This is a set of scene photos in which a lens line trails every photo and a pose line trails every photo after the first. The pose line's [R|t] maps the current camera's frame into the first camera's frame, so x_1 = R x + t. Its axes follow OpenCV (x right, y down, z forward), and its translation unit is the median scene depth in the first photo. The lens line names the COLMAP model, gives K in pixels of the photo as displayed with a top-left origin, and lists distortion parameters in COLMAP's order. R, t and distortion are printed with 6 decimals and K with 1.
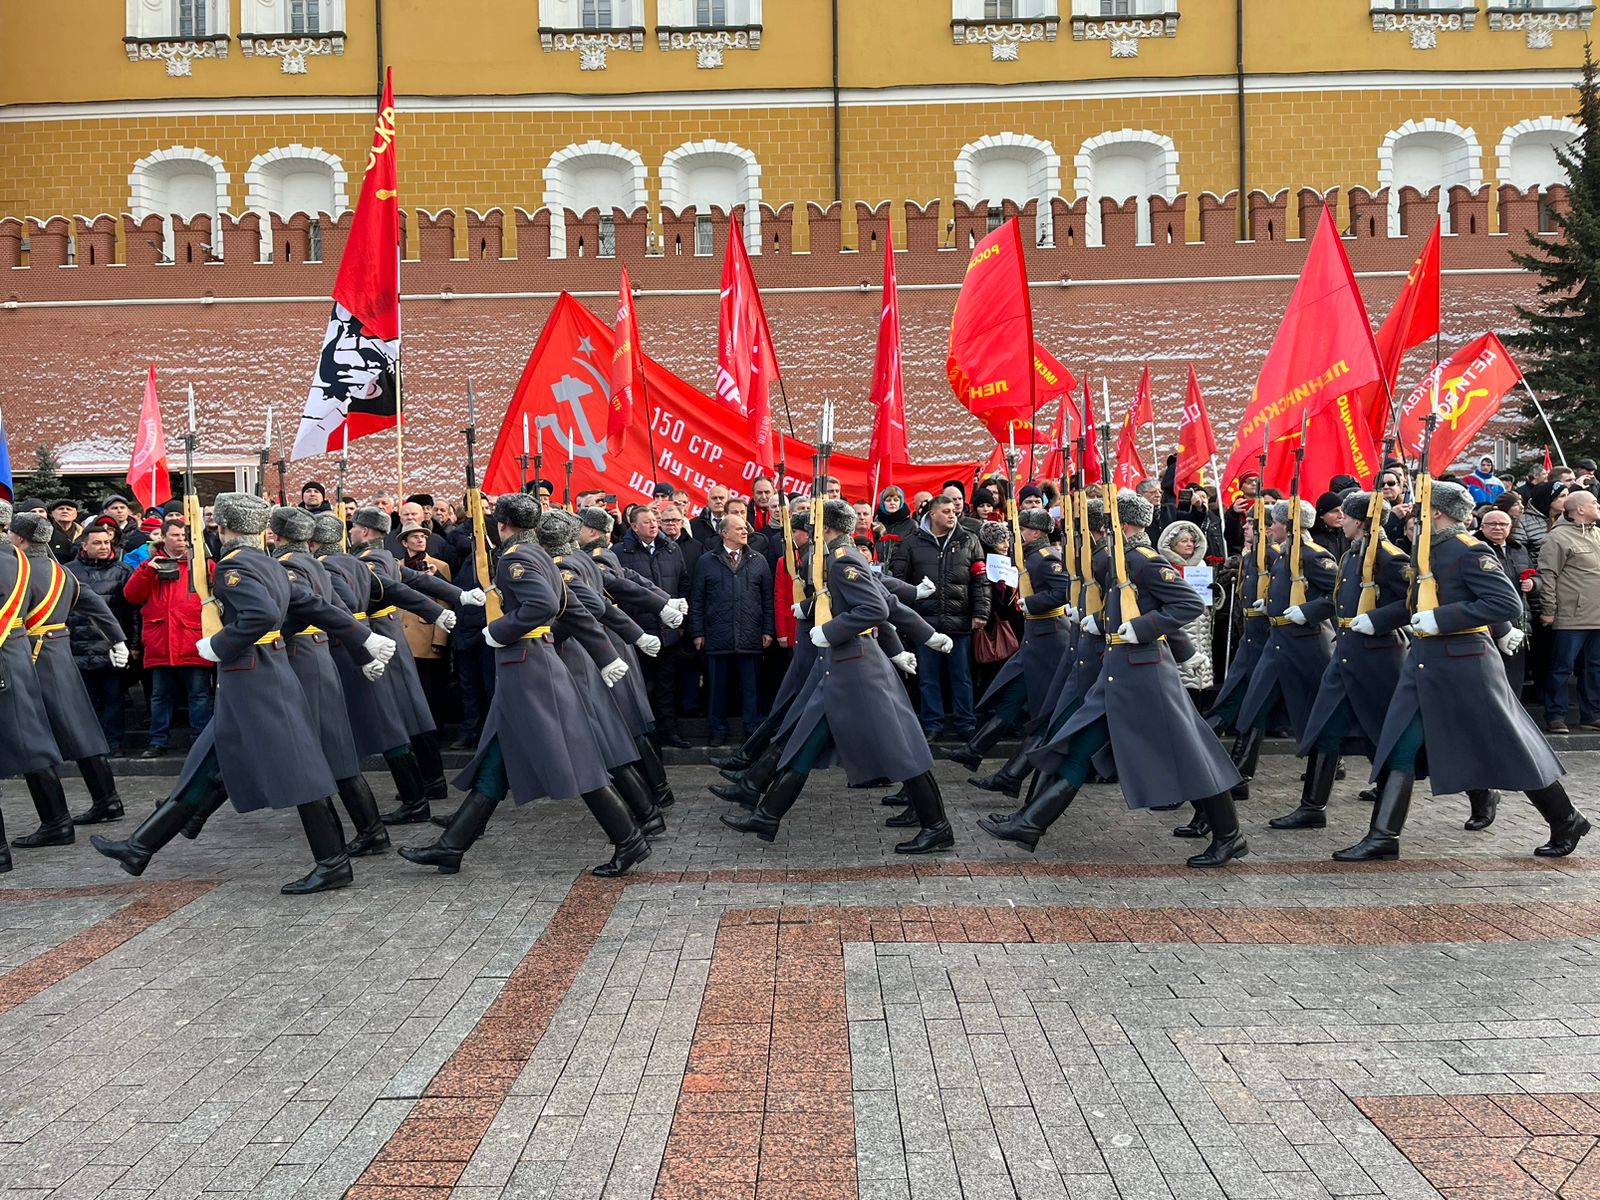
lens RADIAL K [[1161.2, 0, 802.6], [0, 1161.2, 590.6], [0, 0, 1]] dist [0.064700, -0.086315]
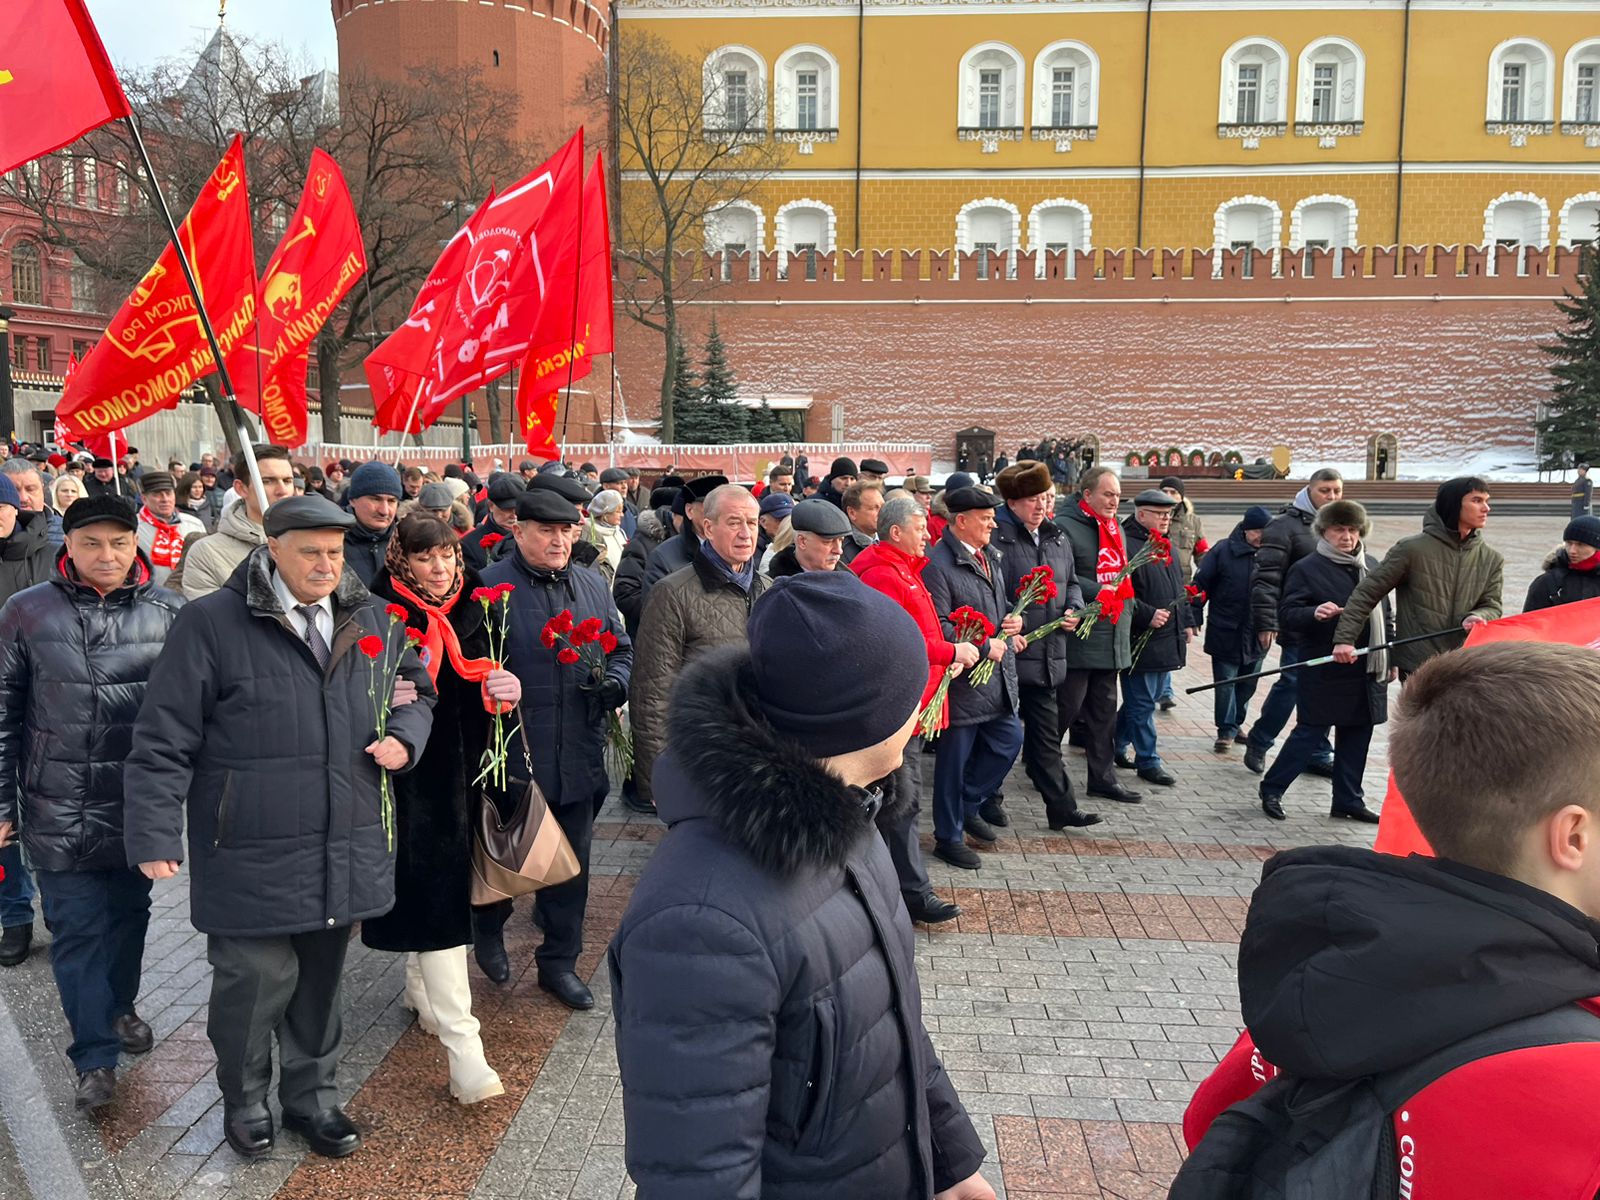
lens RADIAL K [[1190.0, 0, 800.0], [0, 1190.0, 600.0], [0, 0, 1]] dist [0.069460, -0.097968]
pose [[0.998841, 0.029125, -0.038309, -0.394871], [-0.025497, 0.995433, 0.091991, 0.025194], [0.040813, -0.090908, 0.995023, -0.780161]]
